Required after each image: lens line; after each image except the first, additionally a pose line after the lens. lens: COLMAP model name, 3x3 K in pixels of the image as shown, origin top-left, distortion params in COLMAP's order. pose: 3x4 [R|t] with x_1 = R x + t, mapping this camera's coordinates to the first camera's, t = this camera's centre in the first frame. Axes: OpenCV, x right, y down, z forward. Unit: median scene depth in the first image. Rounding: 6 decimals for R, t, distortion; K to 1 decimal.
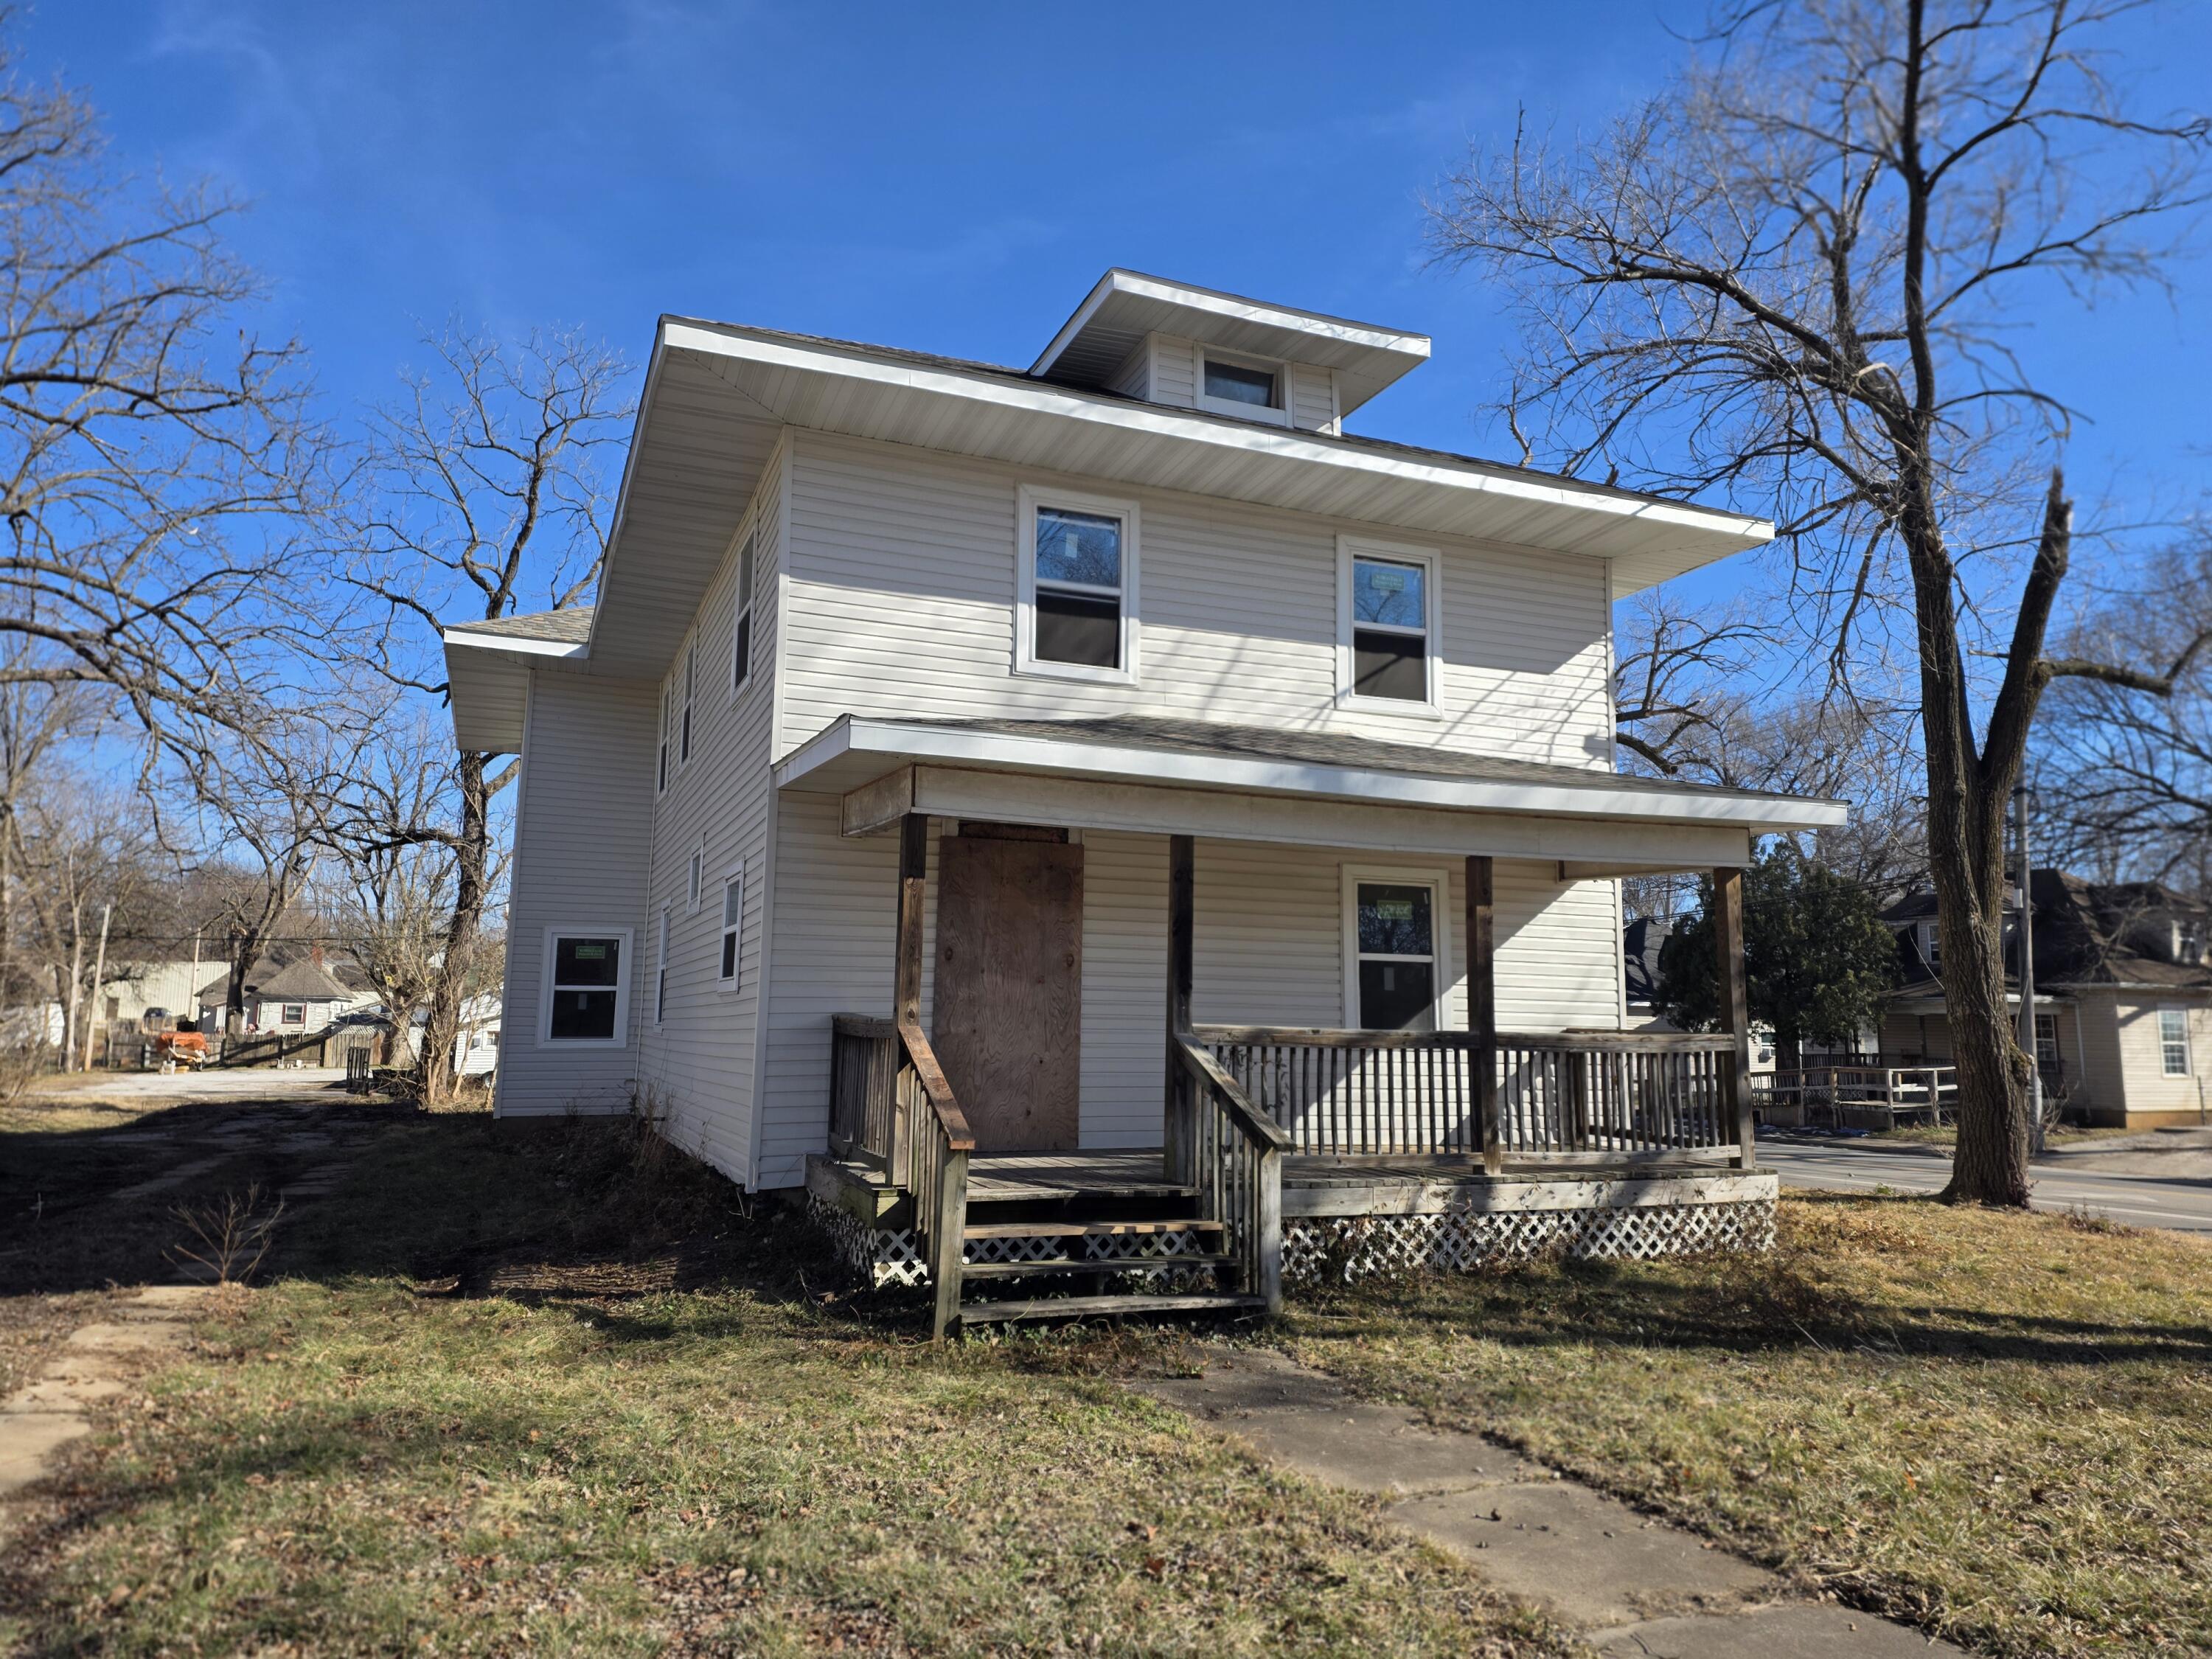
lens RADIAL K [[1460.8, 0, 1106.0], [0, 1460.8, 829.5], [0, 0, 1]] dist [0.117387, -0.115555]
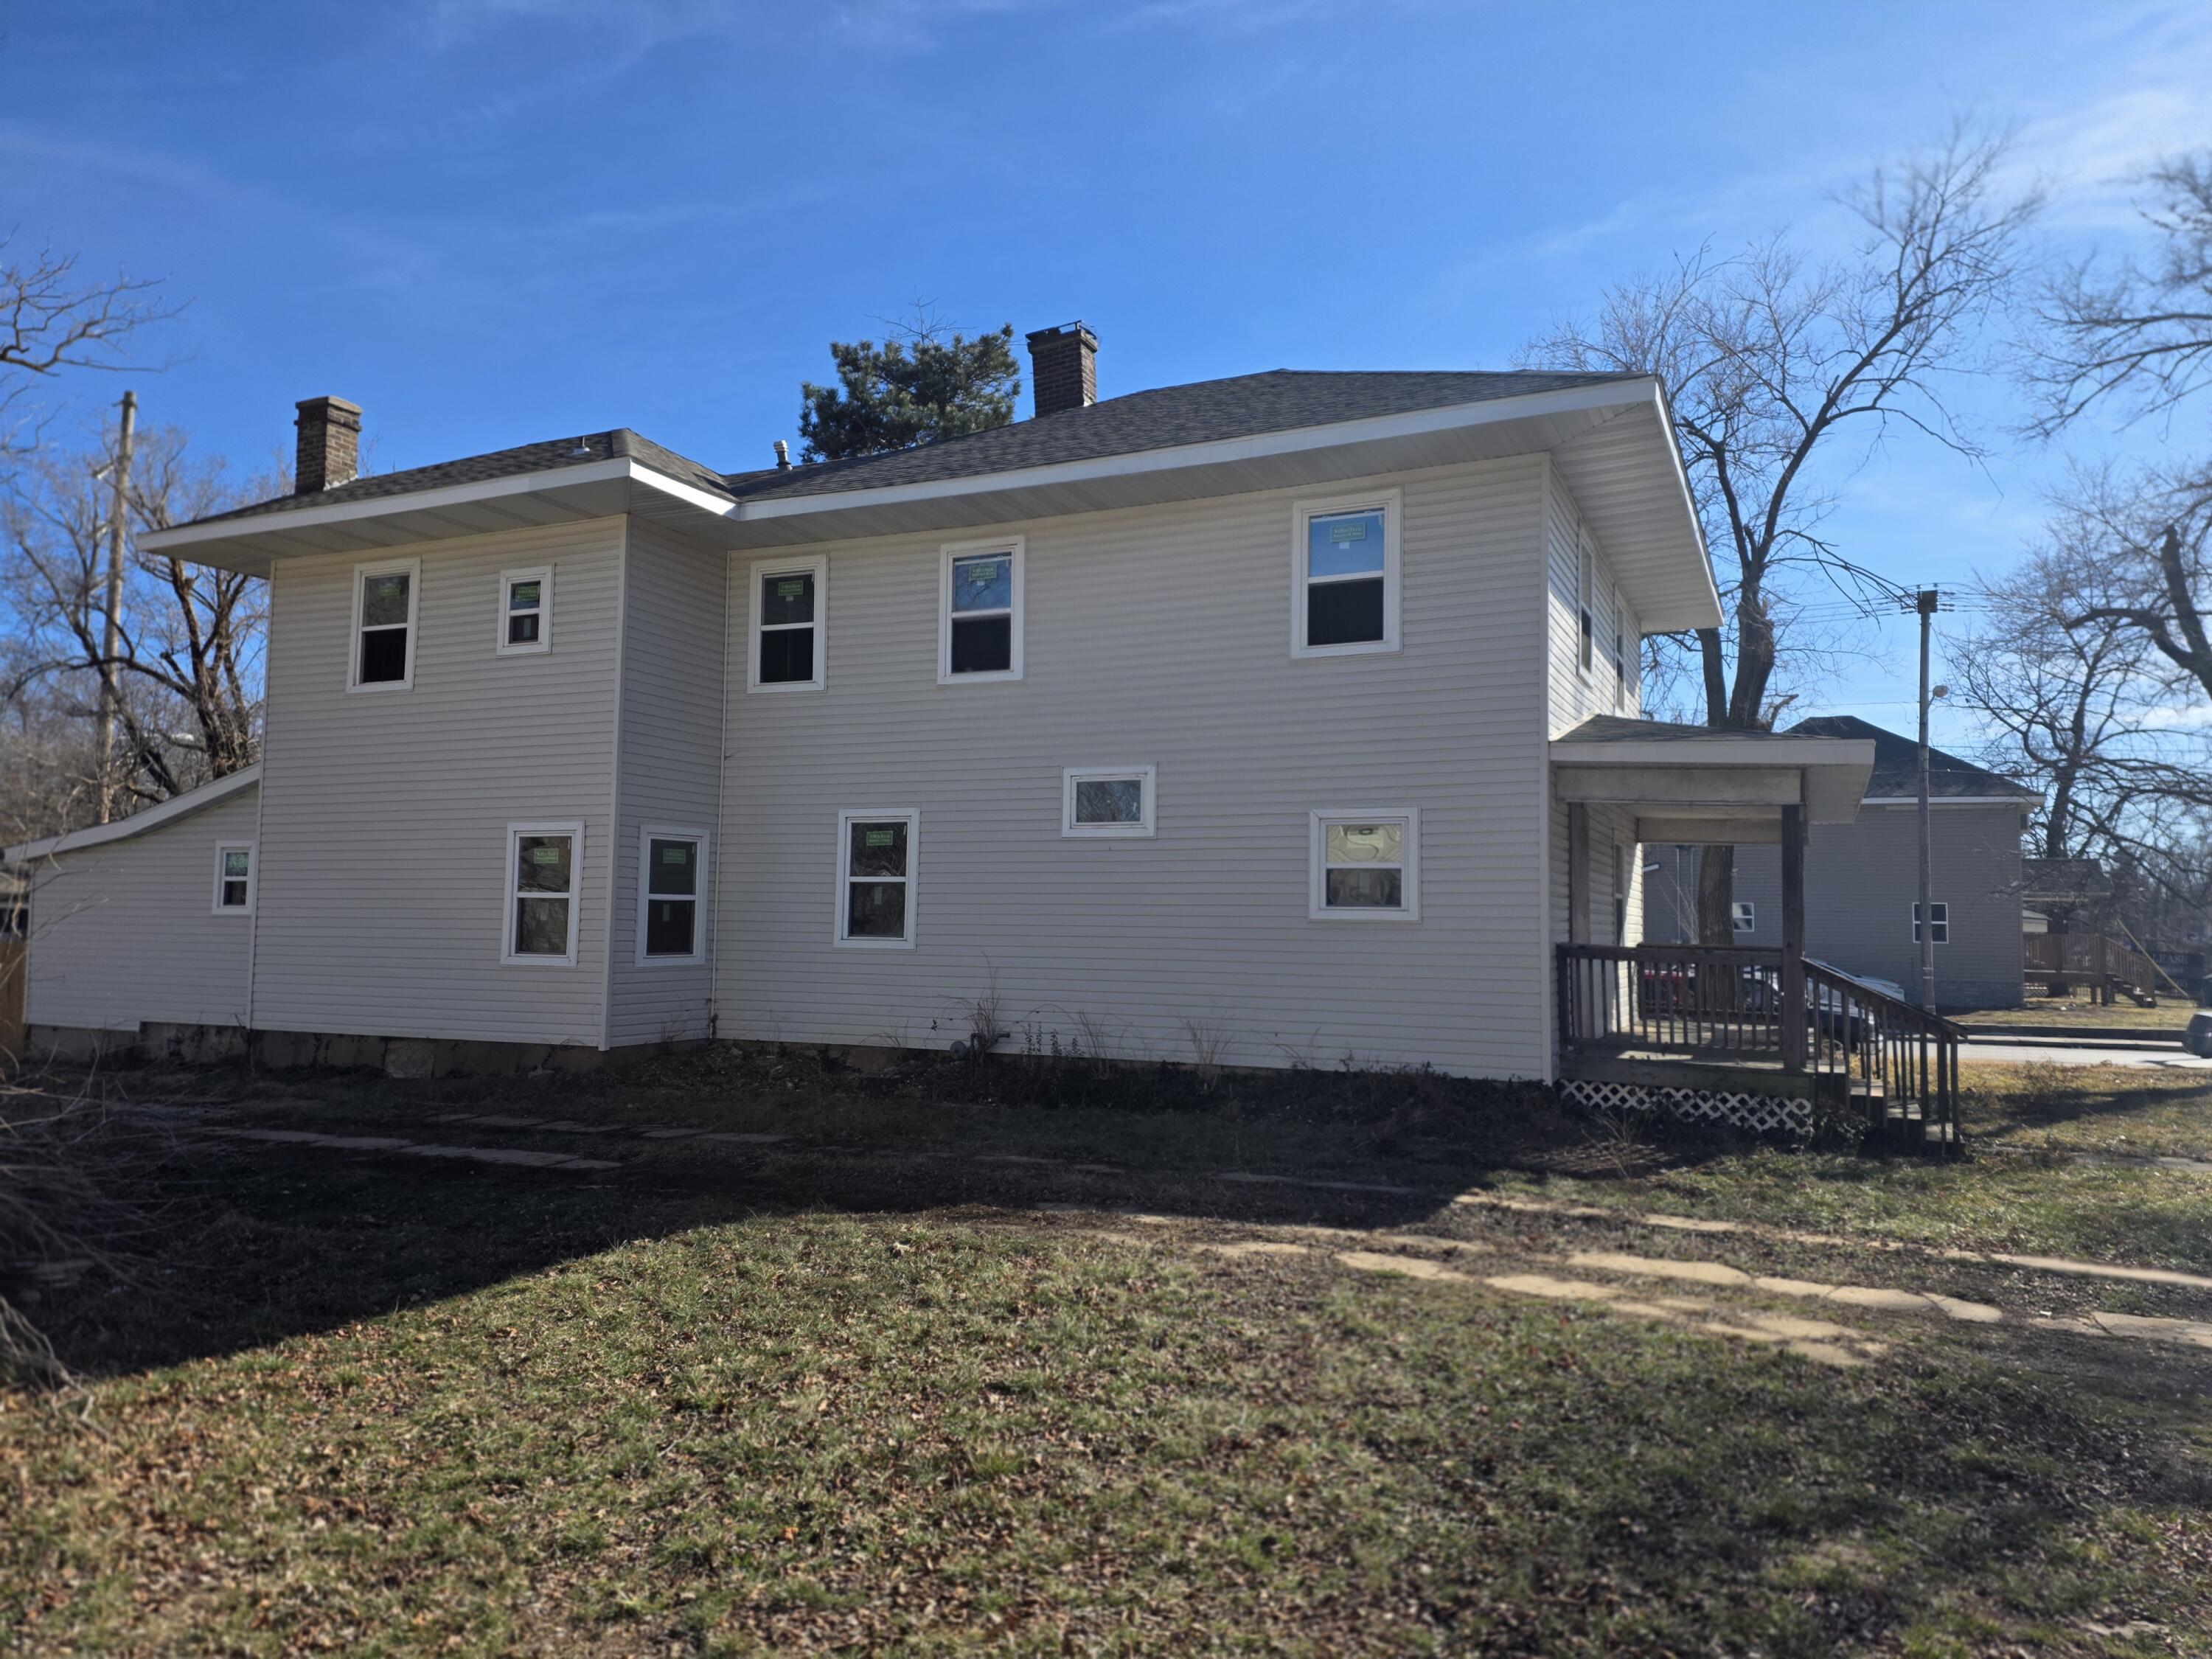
lens RADIAL K [[1460.8, 0, 1106.0], [0, 1460.8, 829.5], [0, 0, 1]] dist [0.117387, -0.115555]
pose [[0.735879, 0.043428, 0.675719, -1.169204], [-0.094534, 0.994757, 0.039018, 0.015574], [-0.670481, -0.092591, 0.736126, 0.305517]]
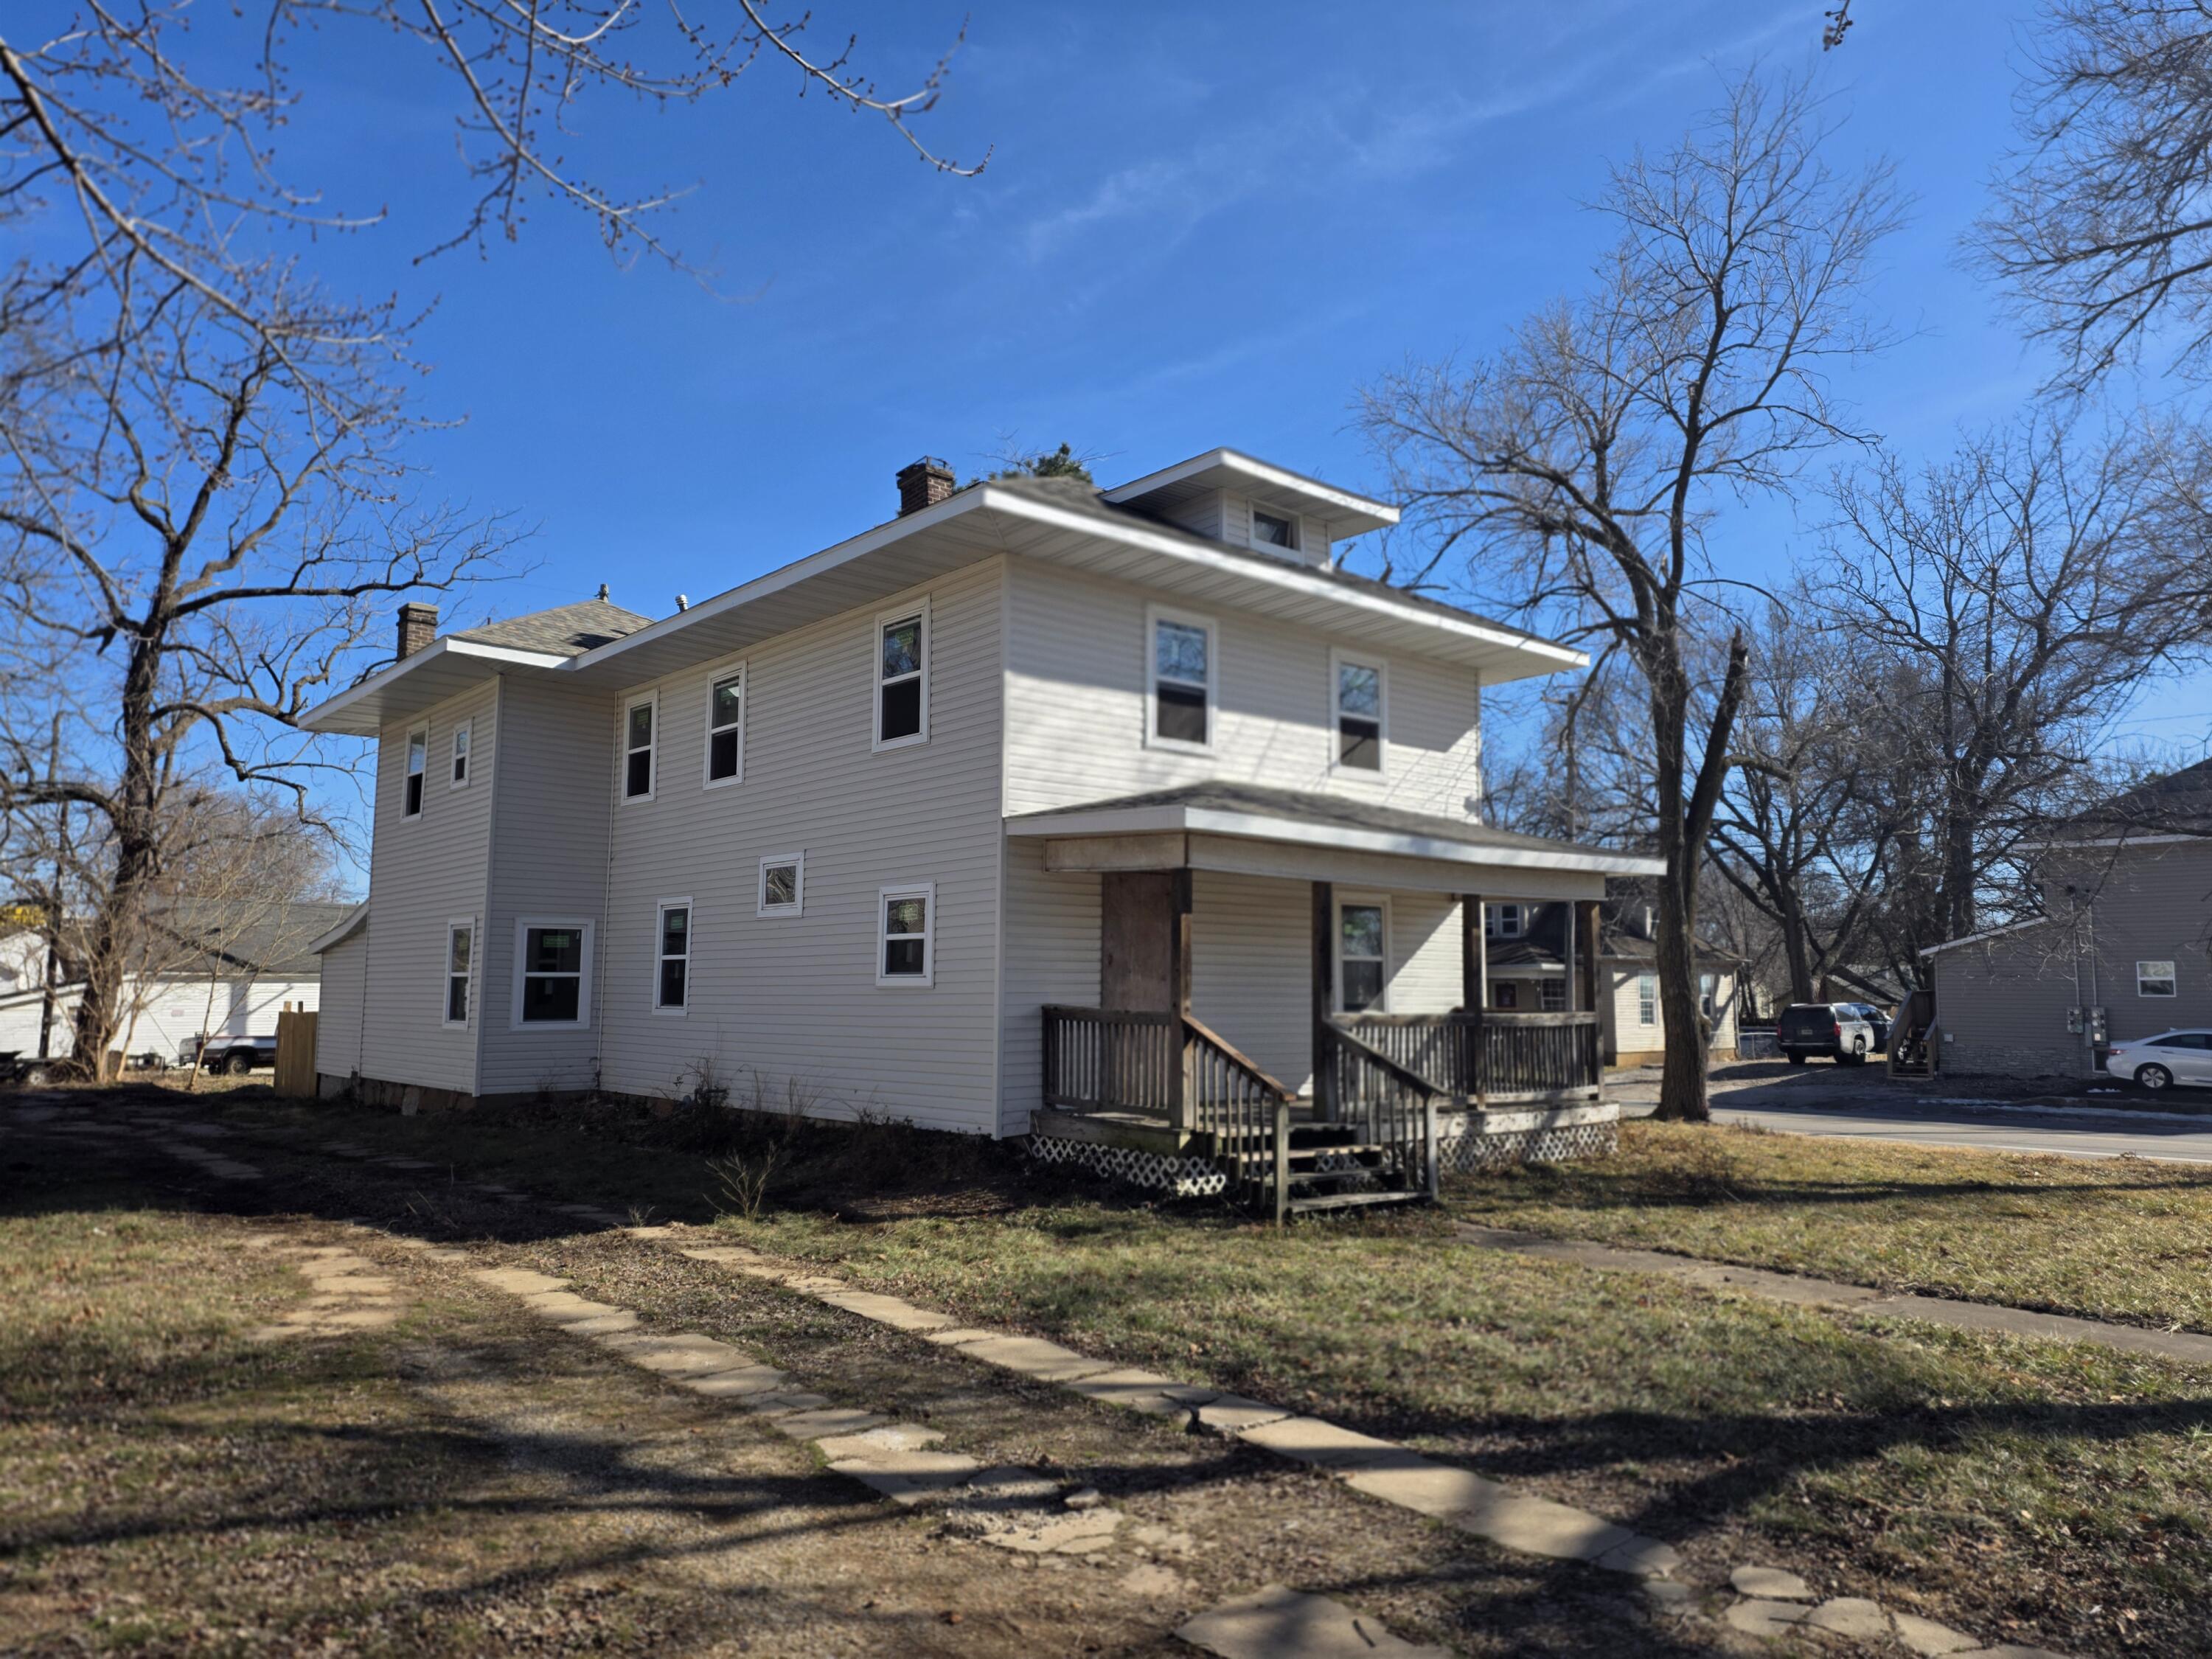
lens RADIAL K [[1453.2, 0, 1118.1], [0, 1453.2, 843.5], [0, 0, 1]] dist [0.147395, -0.187643]
pose [[0.947074, 0.025277, 0.320019, -0.481069], [-0.036655, 0.998890, 0.029578, -0.054791], [-0.318916, -0.039742, 0.946949, -0.232593]]
